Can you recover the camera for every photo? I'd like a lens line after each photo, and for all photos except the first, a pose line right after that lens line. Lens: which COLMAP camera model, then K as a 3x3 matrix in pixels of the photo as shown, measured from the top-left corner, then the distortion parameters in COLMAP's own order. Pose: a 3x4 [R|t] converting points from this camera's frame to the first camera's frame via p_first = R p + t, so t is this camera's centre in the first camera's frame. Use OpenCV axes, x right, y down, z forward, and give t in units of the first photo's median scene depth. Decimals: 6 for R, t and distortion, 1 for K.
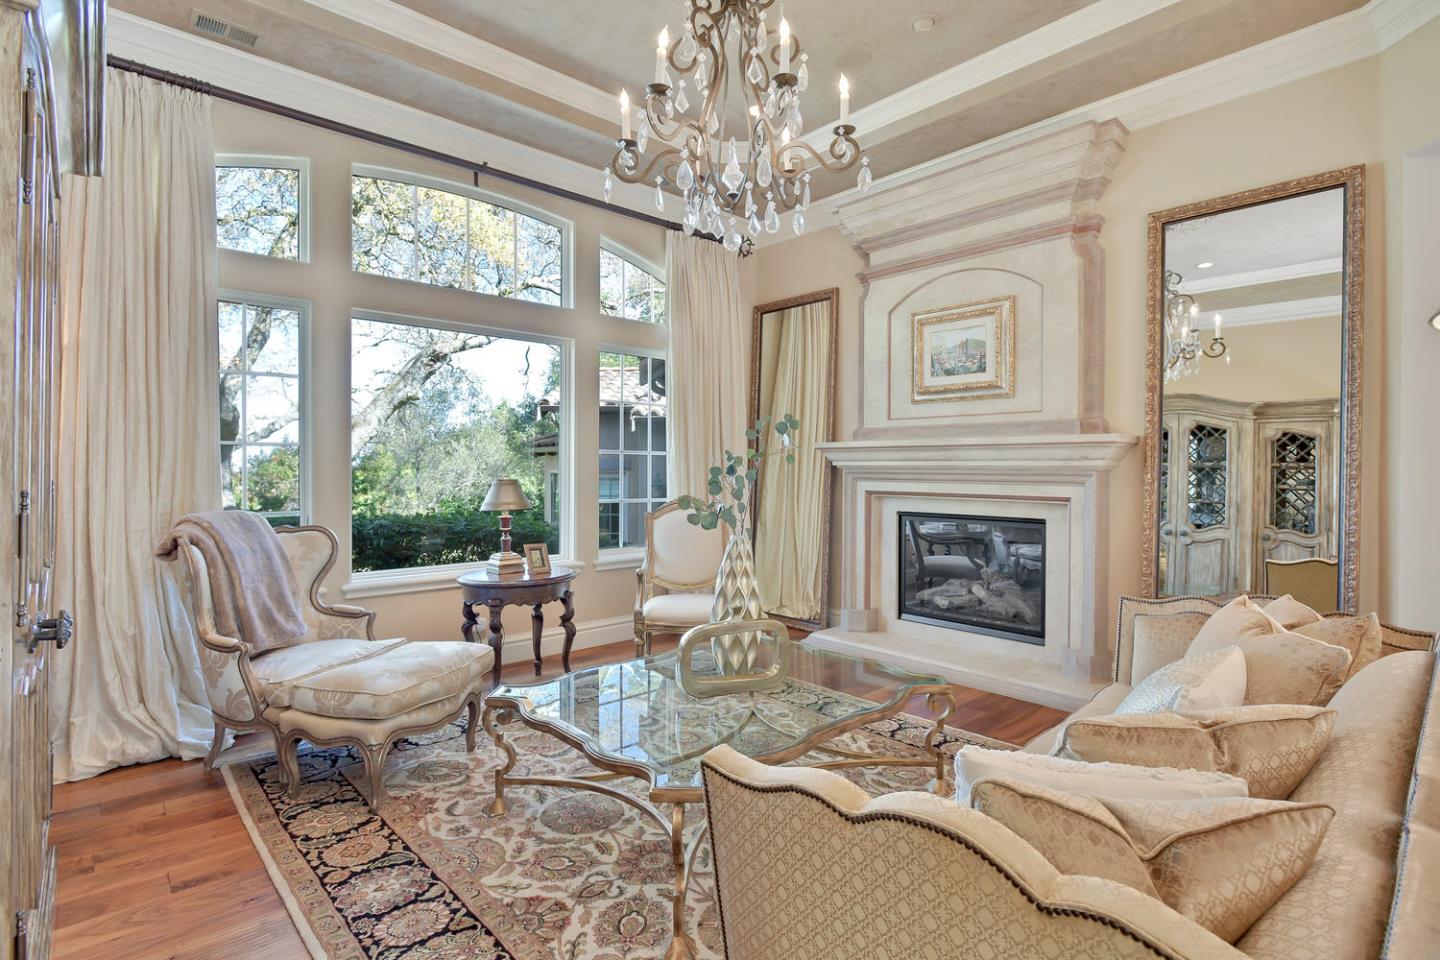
lens RADIAL K [[711.1, 0, 737.1], [0, 711.1, 466.6], [0, 0, 1]] dist [-0.009477, -0.000266]
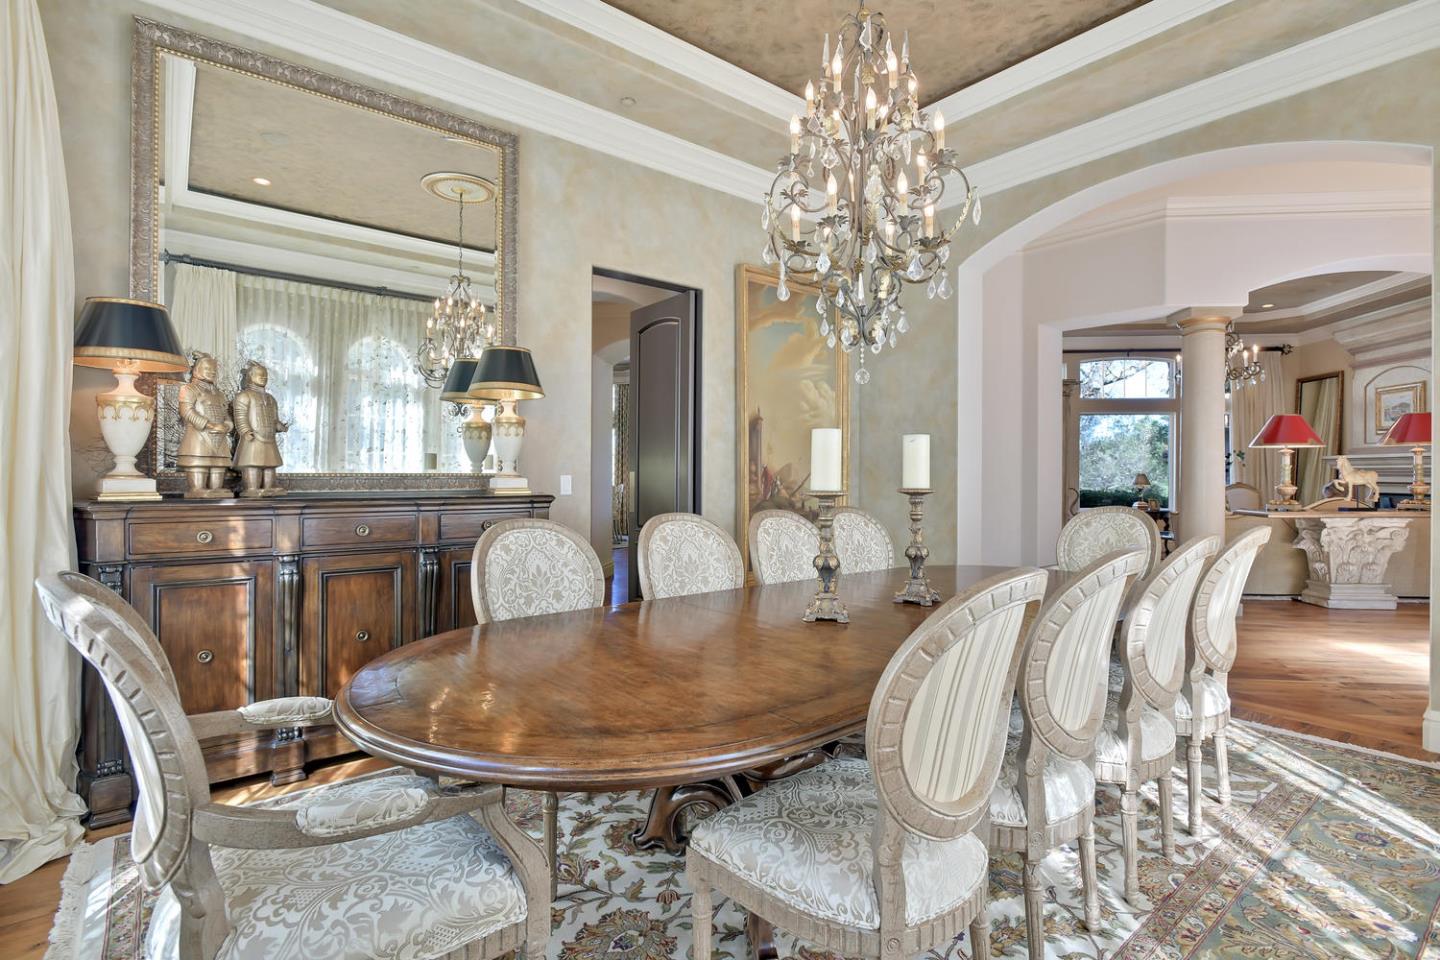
lens RADIAL K [[711.1, 0, 737.1], [0, 711.1, 466.6], [0, 0, 1]] dist [-0.009477, -0.000266]
pose [[0.664836, -0.003319, -0.746982, 0.448803], [-0.005740, 0.999938, -0.009552, 0.016021], [0.746967, 0.010638, 0.664775, -1.302736]]
